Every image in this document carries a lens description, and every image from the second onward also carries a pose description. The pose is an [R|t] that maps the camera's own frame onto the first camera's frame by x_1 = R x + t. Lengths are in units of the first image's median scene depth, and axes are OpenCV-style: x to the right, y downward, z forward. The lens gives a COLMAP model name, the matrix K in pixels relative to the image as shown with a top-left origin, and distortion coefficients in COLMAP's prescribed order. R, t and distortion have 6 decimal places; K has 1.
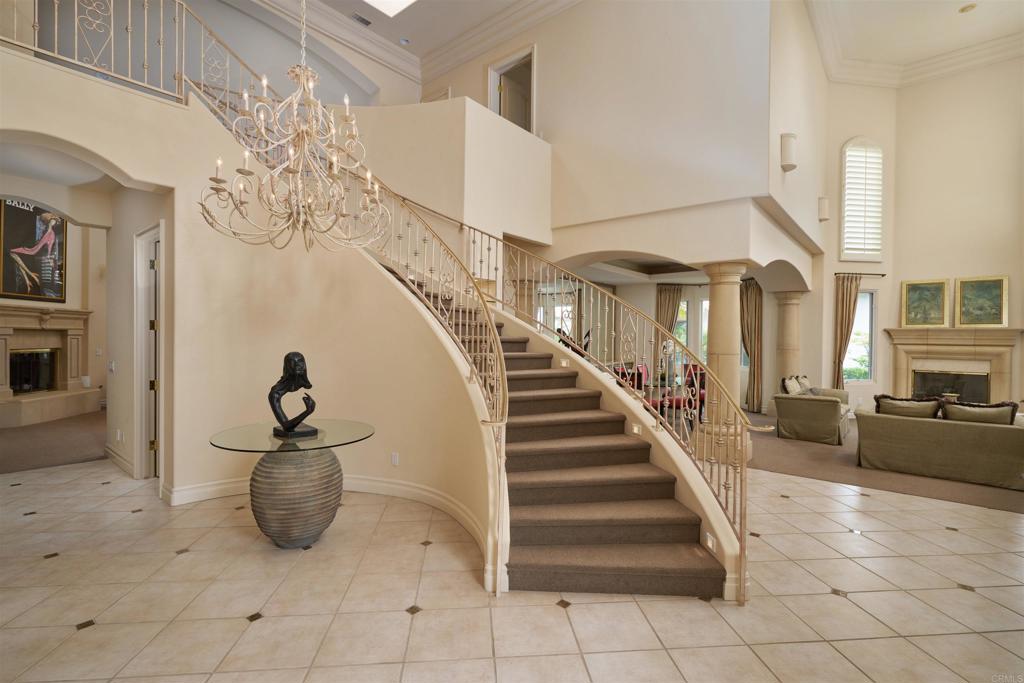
lens RADIAL K [[472.7, 0, 512.0], [0, 472.7, 341.5], [0, 0, 1]] dist [0.000145, 0.000062]
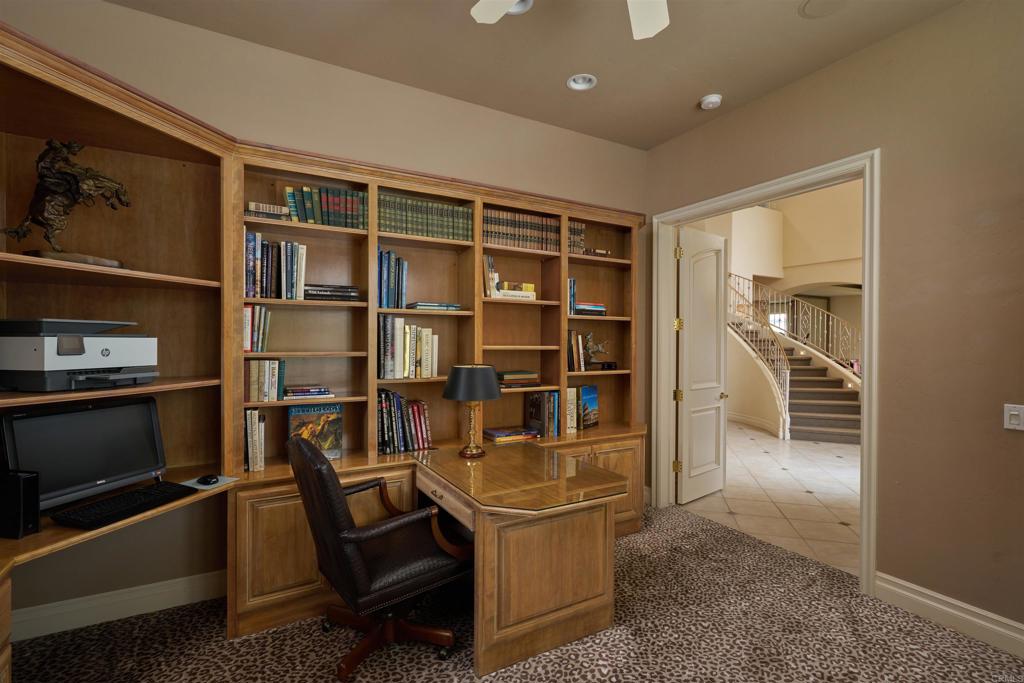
lens RADIAL K [[472.7, 0, 512.0], [0, 472.7, 341.5], [0, 0, 1]] dist [0.000145, 0.000062]
pose [[0.937044, -0.000558, -0.349211, -0.323918], [-0.001144, 0.999988, -0.004667, 0.012696], [0.349210, 0.004773, 0.937032, -1.181569]]
